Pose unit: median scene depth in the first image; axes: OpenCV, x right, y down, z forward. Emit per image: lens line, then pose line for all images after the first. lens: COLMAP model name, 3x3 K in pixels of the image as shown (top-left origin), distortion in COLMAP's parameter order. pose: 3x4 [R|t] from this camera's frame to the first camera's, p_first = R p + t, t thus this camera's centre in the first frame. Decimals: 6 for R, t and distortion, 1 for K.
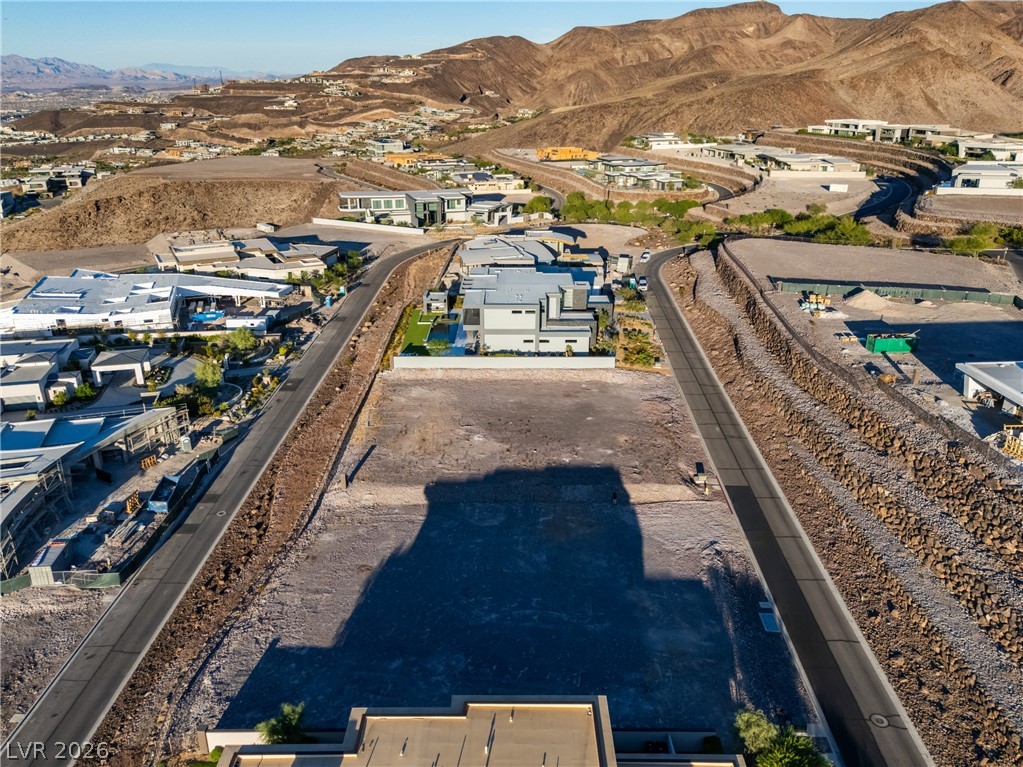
lens RADIAL K [[774.3, 0, 511.5], [0, 774.3, 383.5], [0, 0, 1]] dist [0.070200, -0.063628]
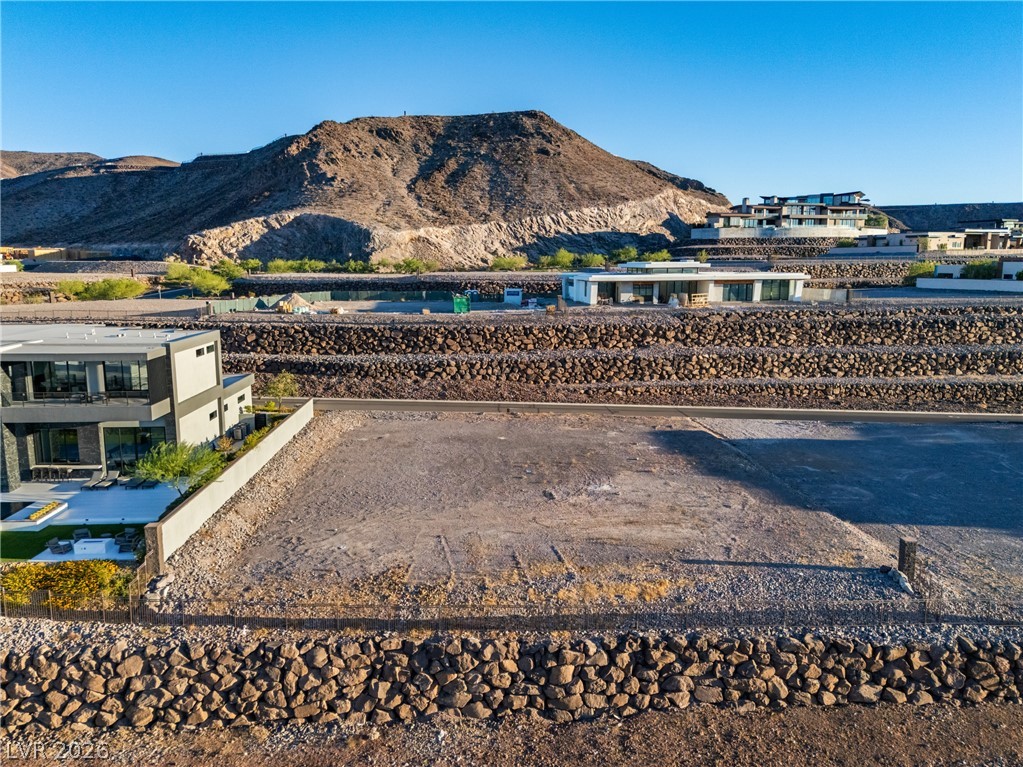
lens RADIAL K [[770.3, 0, 508.9], [0, 770.3, 382.9], [0, 0, 1]] dist [0.085835, -0.097797]
pose [[-0.047368, -0.157406, 0.986397, -0.367335], [0.370256, 0.914393, 0.163696, -0.069514], [-0.927721, 0.372973, 0.014968, 0.689584]]
